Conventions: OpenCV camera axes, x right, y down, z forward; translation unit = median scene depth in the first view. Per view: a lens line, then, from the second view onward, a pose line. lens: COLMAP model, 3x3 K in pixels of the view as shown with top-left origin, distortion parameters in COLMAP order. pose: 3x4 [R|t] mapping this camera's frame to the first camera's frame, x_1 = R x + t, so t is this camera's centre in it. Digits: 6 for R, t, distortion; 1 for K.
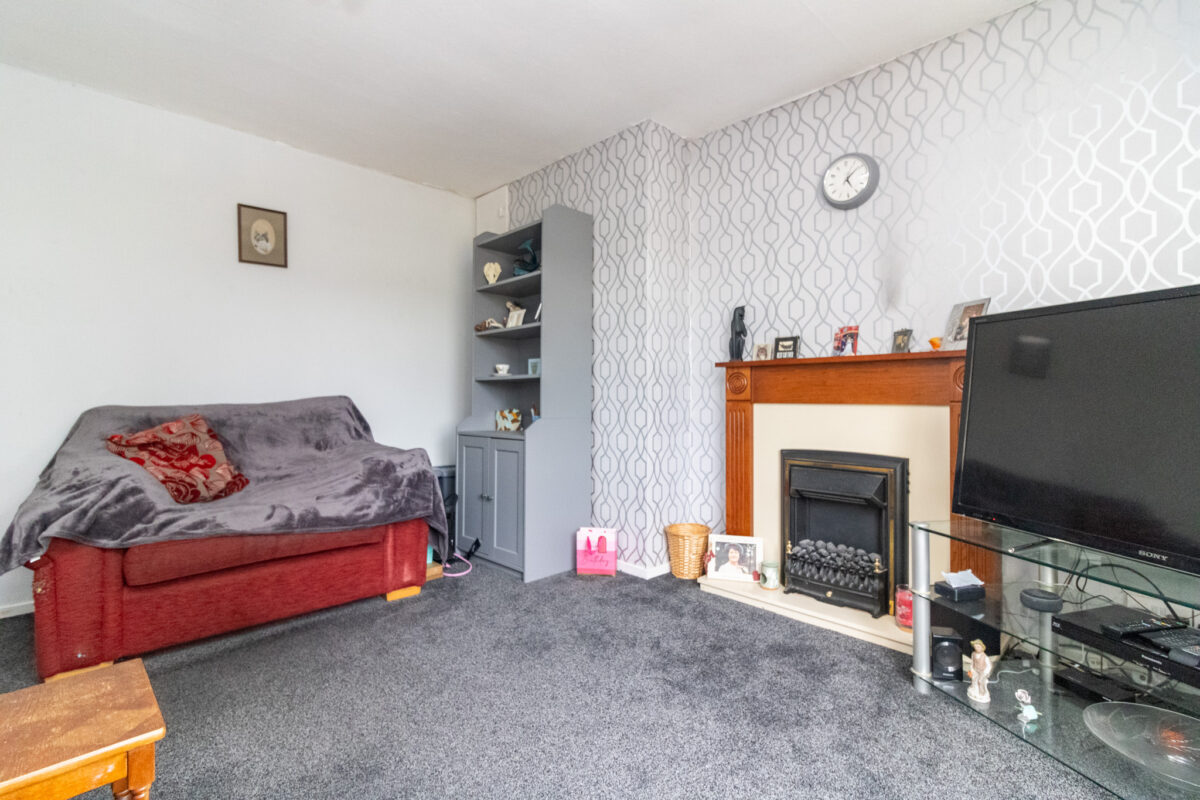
lens RADIAL K [[542.8, 0, 607.5], [0, 542.8, 396.9], [0, 0, 1]] dist [-0.000663, 0.000066]
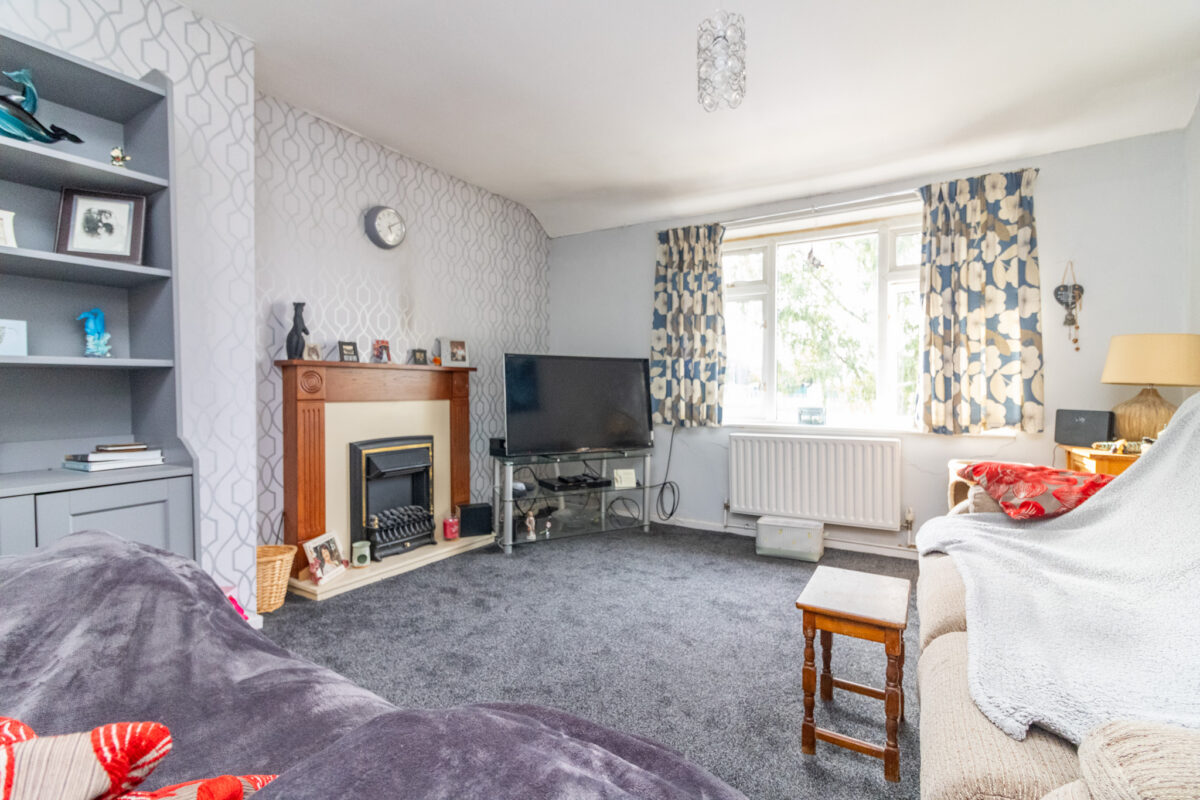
lens RADIAL K [[542.8, 0, 607.5], [0, 542.8, 396.9], [0, 0, 1]] dist [-0.000663, 0.000066]
pose [[-0.242121, -0.014106, 0.970144, -0.879222], [0.002794, 0.999880, 0.015236, -0.013106], [-0.970242, 0.006400, -0.242052, 0.753825]]
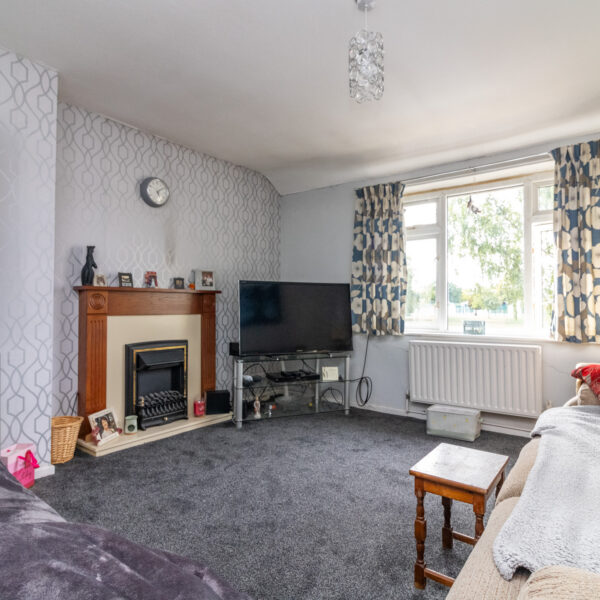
lens RADIAL K [[409.0, 0, 308.9], [0, 409.0, 297.3], [0, 0, 1]] dist [-0.005802, 0.003185]
pose [[-0.142776, 0.020697, 0.989539, -0.919154], [0.002098, 0.999785, -0.020608, -0.014463], [-0.989753, -0.000866, -0.142789, 0.641975]]
